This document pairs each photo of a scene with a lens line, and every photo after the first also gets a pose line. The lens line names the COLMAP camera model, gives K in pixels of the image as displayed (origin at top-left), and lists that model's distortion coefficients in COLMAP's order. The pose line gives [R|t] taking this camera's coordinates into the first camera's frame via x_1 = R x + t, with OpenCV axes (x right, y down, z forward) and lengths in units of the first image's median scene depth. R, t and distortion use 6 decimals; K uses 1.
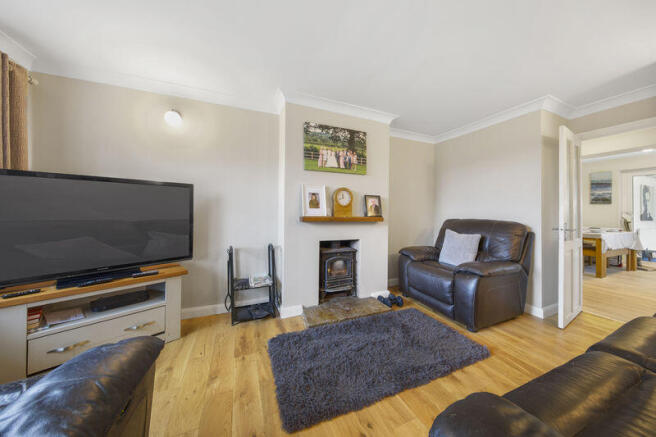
lens RADIAL K [[222.9, 0, 334.4], [0, 222.9, 206.0], [0, 0, 1]] dist [0.003666, -0.000542]
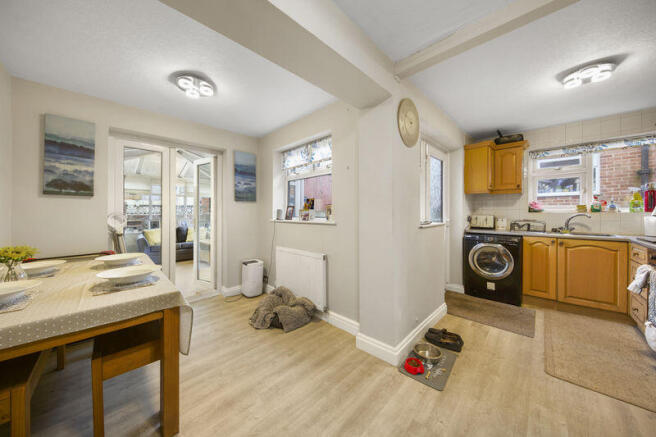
lens RADIAL K [[222.9, 0, 324.6], [0, 222.9, 212.3], [0, 0, 1]] dist [0.003666, -0.000542]
pose [[-0.343703, -0.008296, 0.939042, 0.644292], [-0.021033, 0.999778, 0.001134, 0.010758], [-0.938843, -0.019361, -0.343801, 0.702424]]
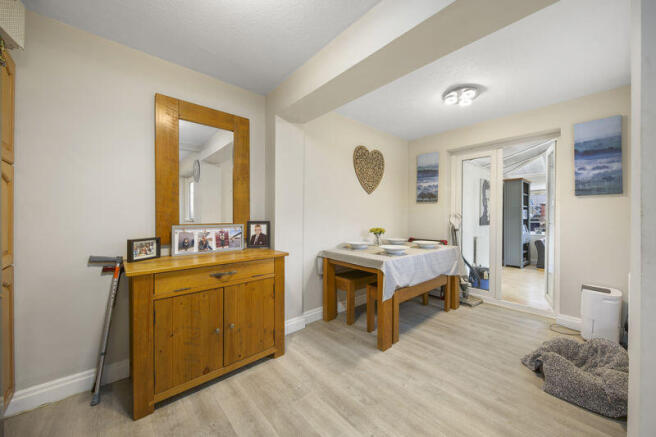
lens RADIAL K [[231.9, 0, 329.2], [0, 231.9, 216.0], [0, 0, 1]] dist [-0.010608, -0.000607]
pose [[0.957940, -0.008148, 0.286853, 0.722330], [0.000199, 0.999615, 0.027730, 0.012415], [-0.286968, -0.026507, 0.957573, 0.432587]]
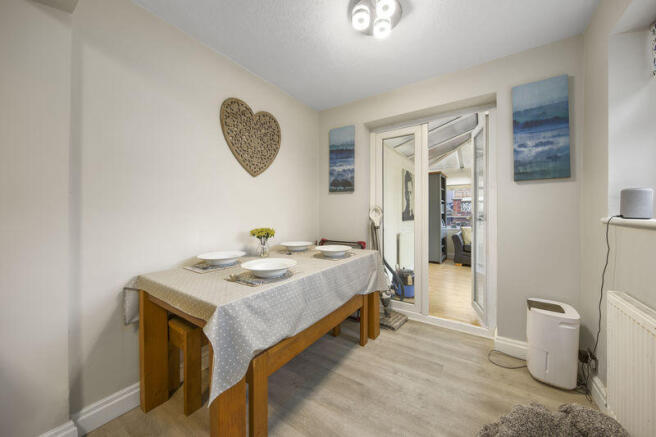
lens RADIAL K [[231.9, 0, 327.5], [0, 231.9, 211.7], [0, 0, 1]] dist [-0.010608, -0.000607]
pose [[0.848397, -0.012900, 0.529203, 0.892123], [0.000628, 0.999727, 0.023363, 0.022721], [-0.529360, -0.019488, 0.848173, 0.579168]]
